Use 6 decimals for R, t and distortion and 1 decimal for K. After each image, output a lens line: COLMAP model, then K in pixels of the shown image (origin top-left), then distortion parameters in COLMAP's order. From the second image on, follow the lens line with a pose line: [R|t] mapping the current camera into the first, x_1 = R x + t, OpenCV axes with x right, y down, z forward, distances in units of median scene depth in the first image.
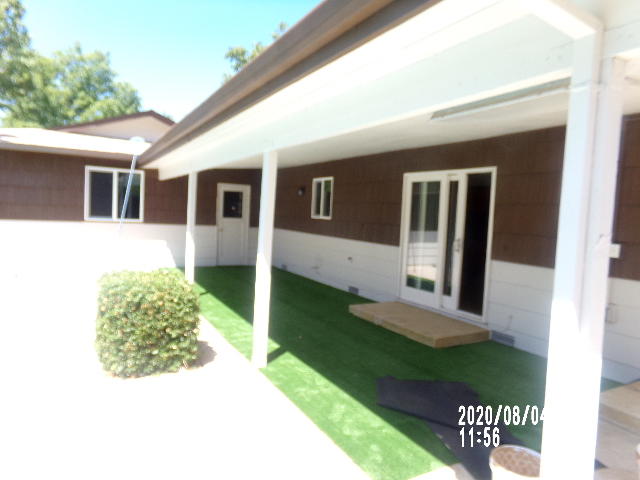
lens RADIAL K [[415.1, 0, 323.6], [0, 415.1, 239.3], [0, 0, 1]] dist [-0.005008, -0.002186]
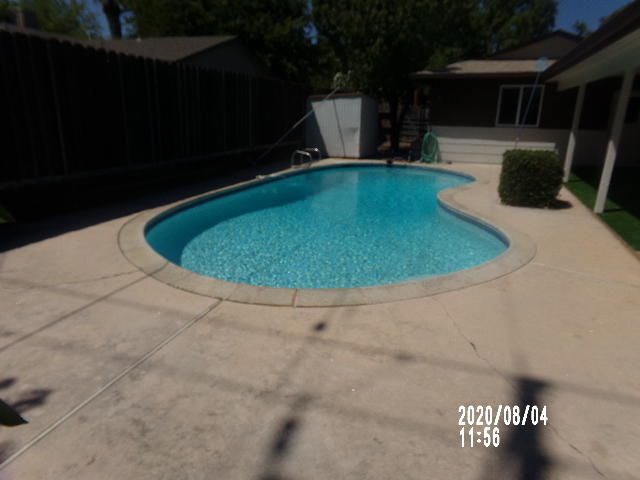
lens RADIAL K [[415.1, 0, 323.6], [0, 415.1, 239.3], [0, 0, 1]] dist [-0.005008, -0.002186]
pose [[0.632082, 0.184163, -0.752699, 0.165098], [-0.031947, 0.976716, 0.212145, 0.045379], [0.774243, -0.110046, 0.623248, -0.335342]]
